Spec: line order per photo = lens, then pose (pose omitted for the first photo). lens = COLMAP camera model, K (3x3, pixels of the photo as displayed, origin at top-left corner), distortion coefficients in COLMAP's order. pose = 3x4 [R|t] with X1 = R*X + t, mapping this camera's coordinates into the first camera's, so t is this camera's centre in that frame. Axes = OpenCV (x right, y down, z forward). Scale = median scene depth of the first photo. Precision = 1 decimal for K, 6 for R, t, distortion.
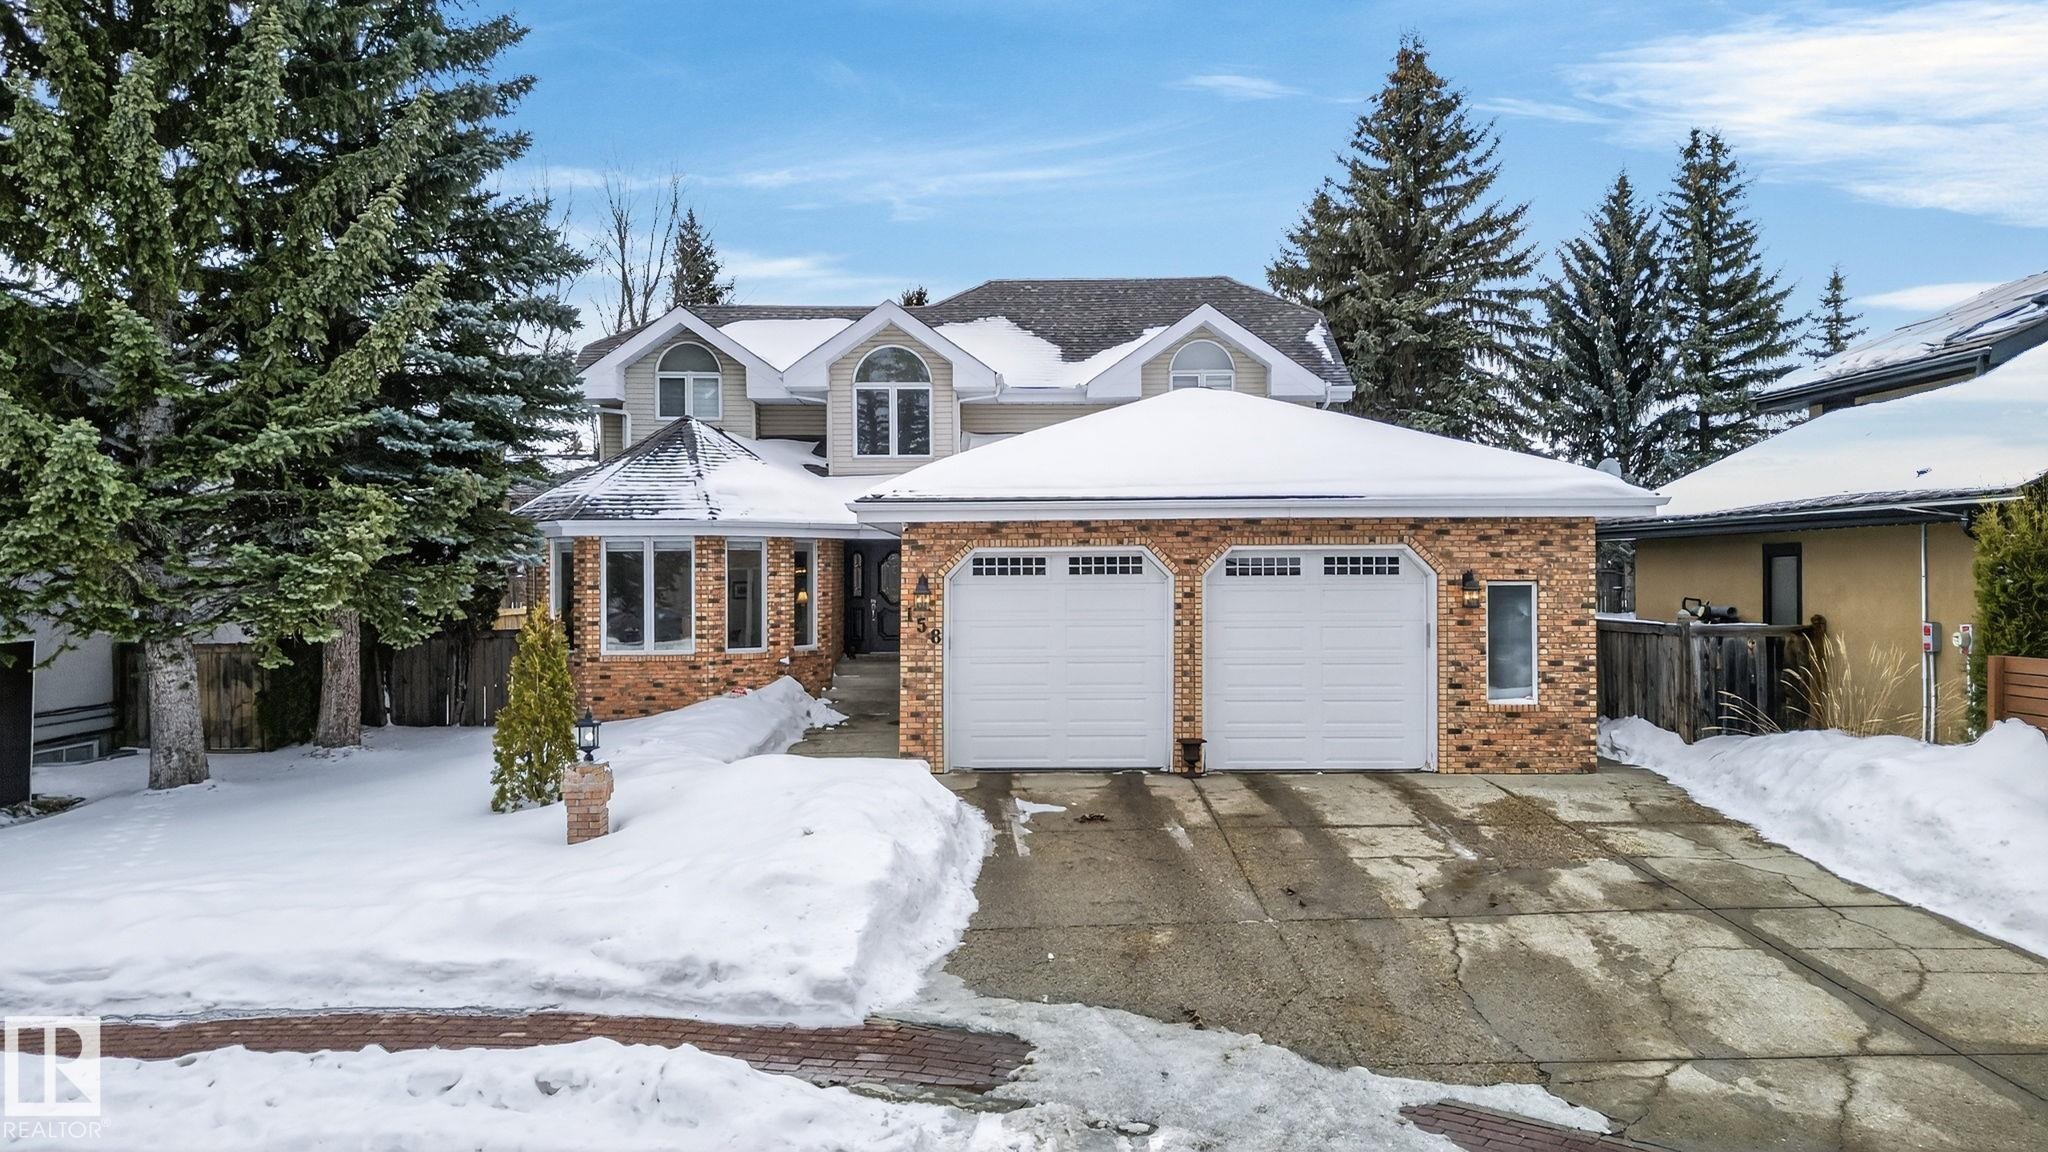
lens RADIAL K [[1351.8, 0, 1030.4], [0, 1351.8, 570.1], [0, 0, 1]] dist [0.091886, -0.097106]
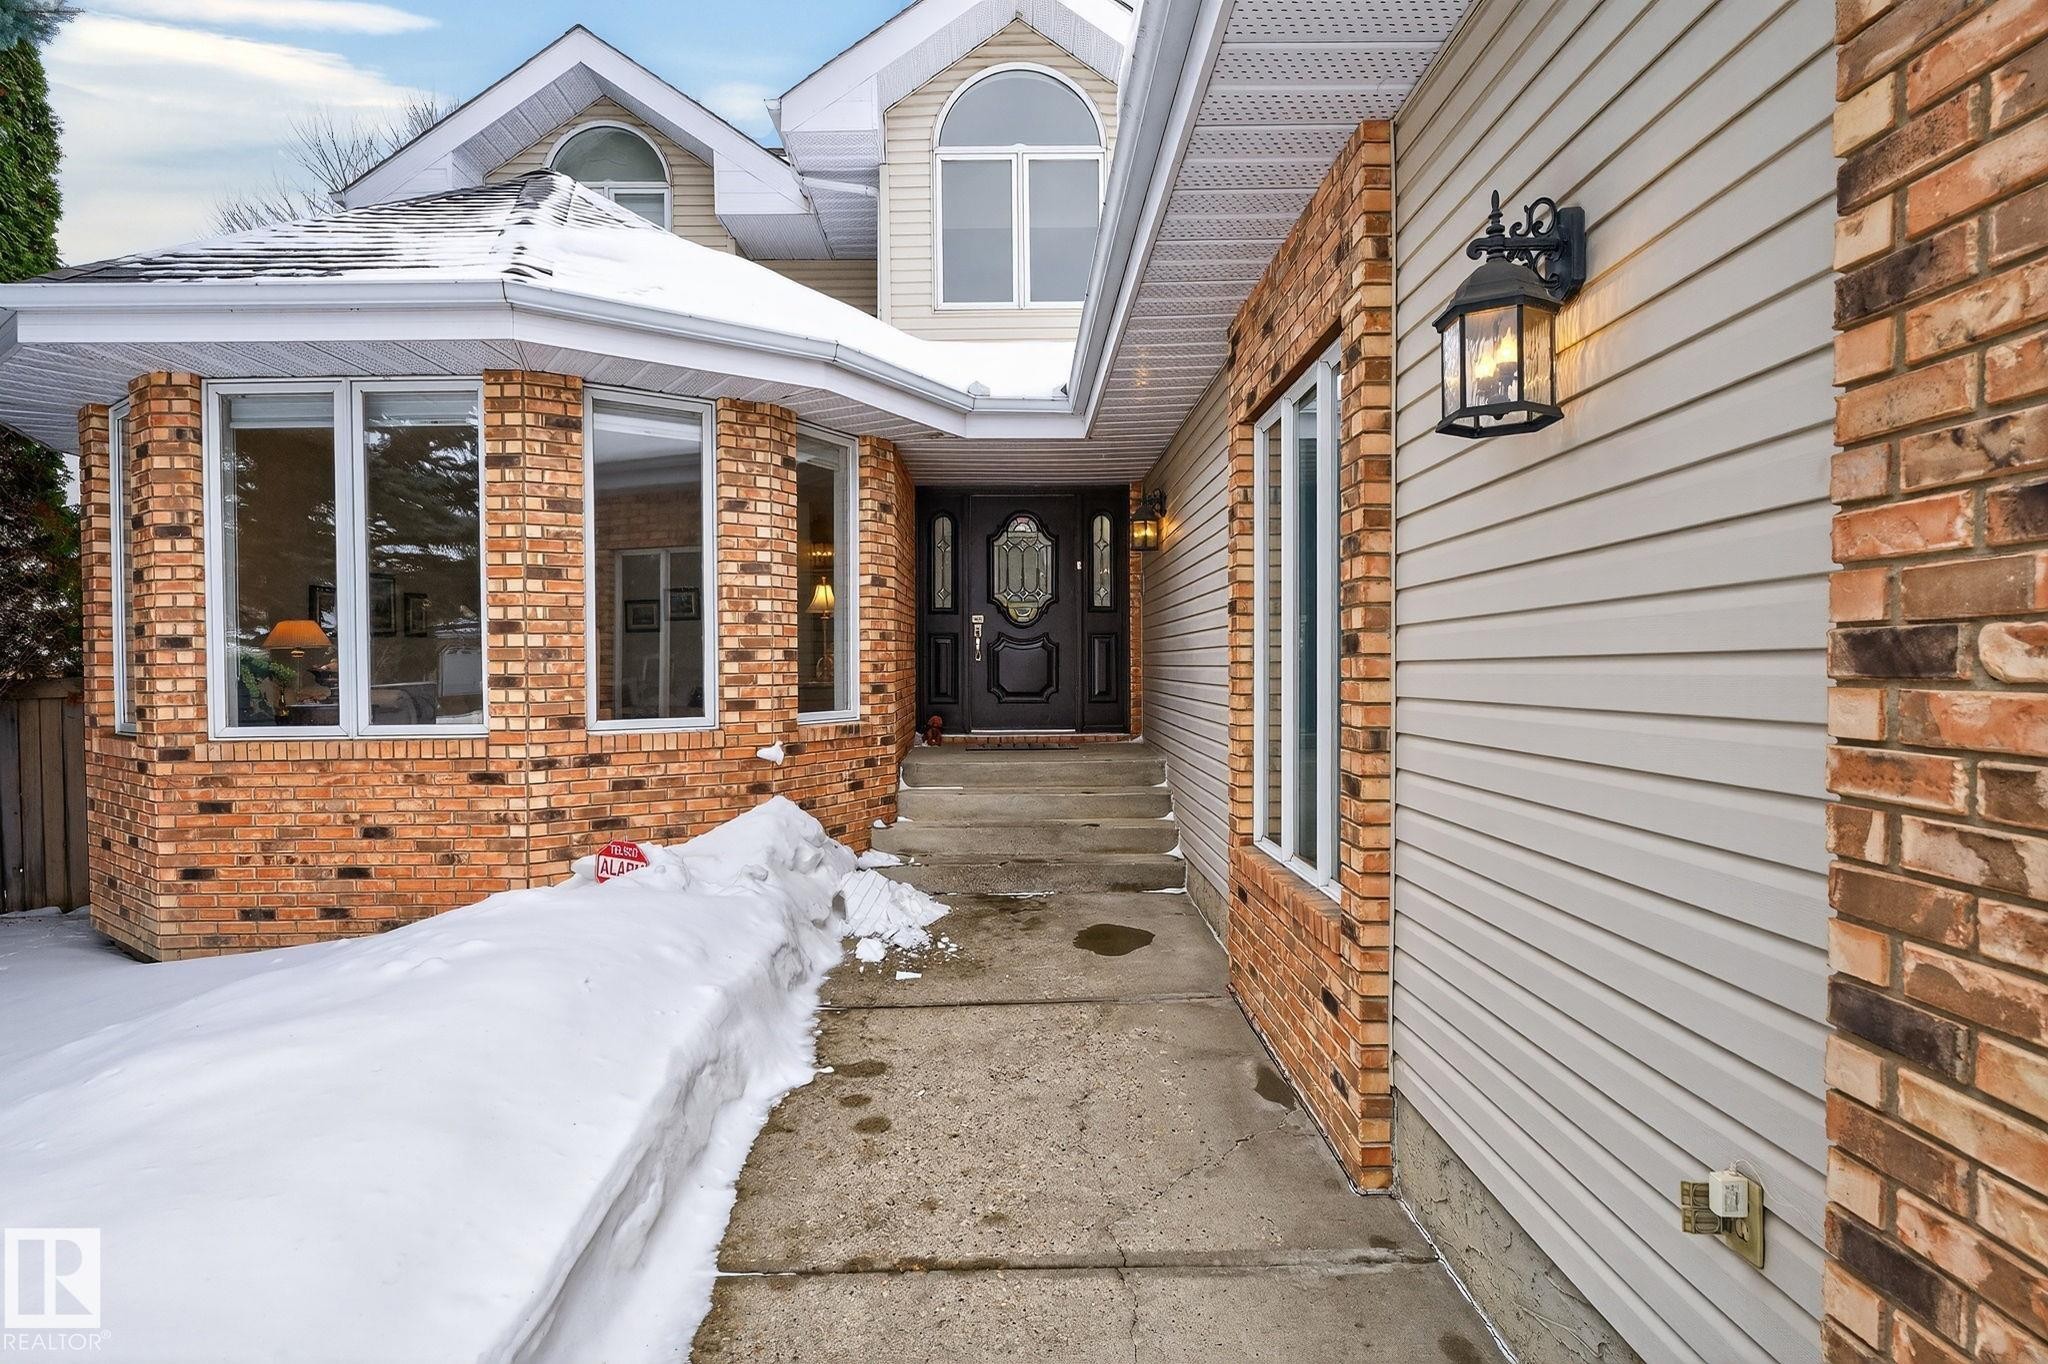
lens RADIAL K [[1007.3, 0, 1019.5], [0, 1007.3, 687.8], [0, 0, 1]] dist [-0.002100, -0.000775]
pose [[0.999918, -0.002112, 0.012624, -0.157667], [0.001844, 0.999773, 0.021224, 0.058014], [-0.012666, -0.021199, 0.999695, 0.971618]]
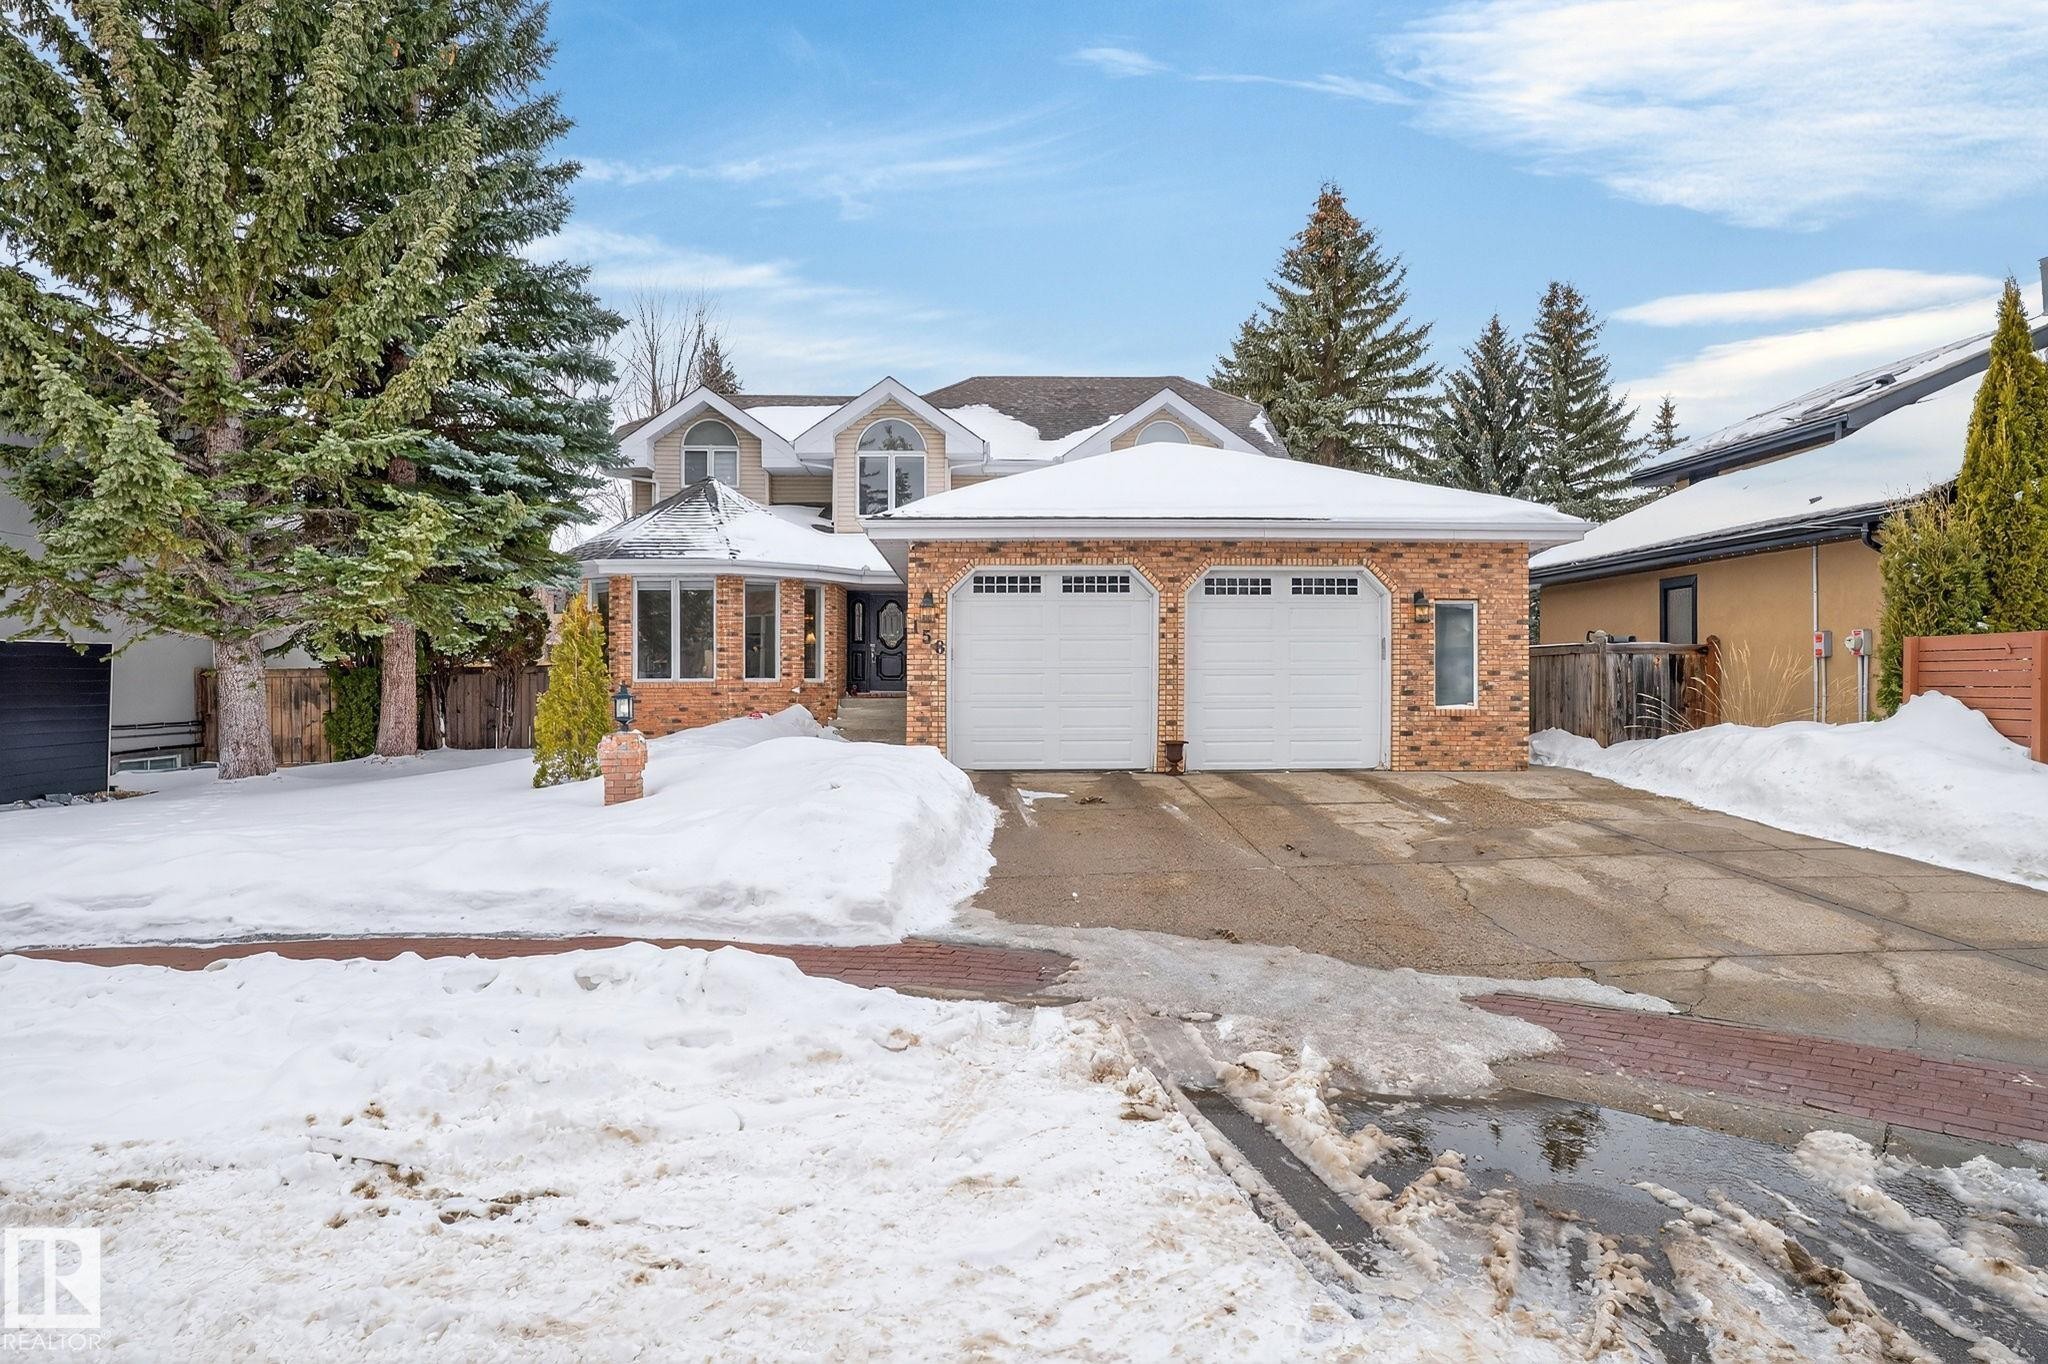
lens RADIAL K [[1121.4, 0, 1024.0], [0, 1121.4, 682.0], [0, 0, 1]] dist [0.002102, -0.001709]
pose [[0.999417, 0.004580, 0.033830, -0.032792], [-0.004711, 0.999982, 0.003802, 0.073330], [-0.033812, -0.003959, 0.999420, 0.091821]]
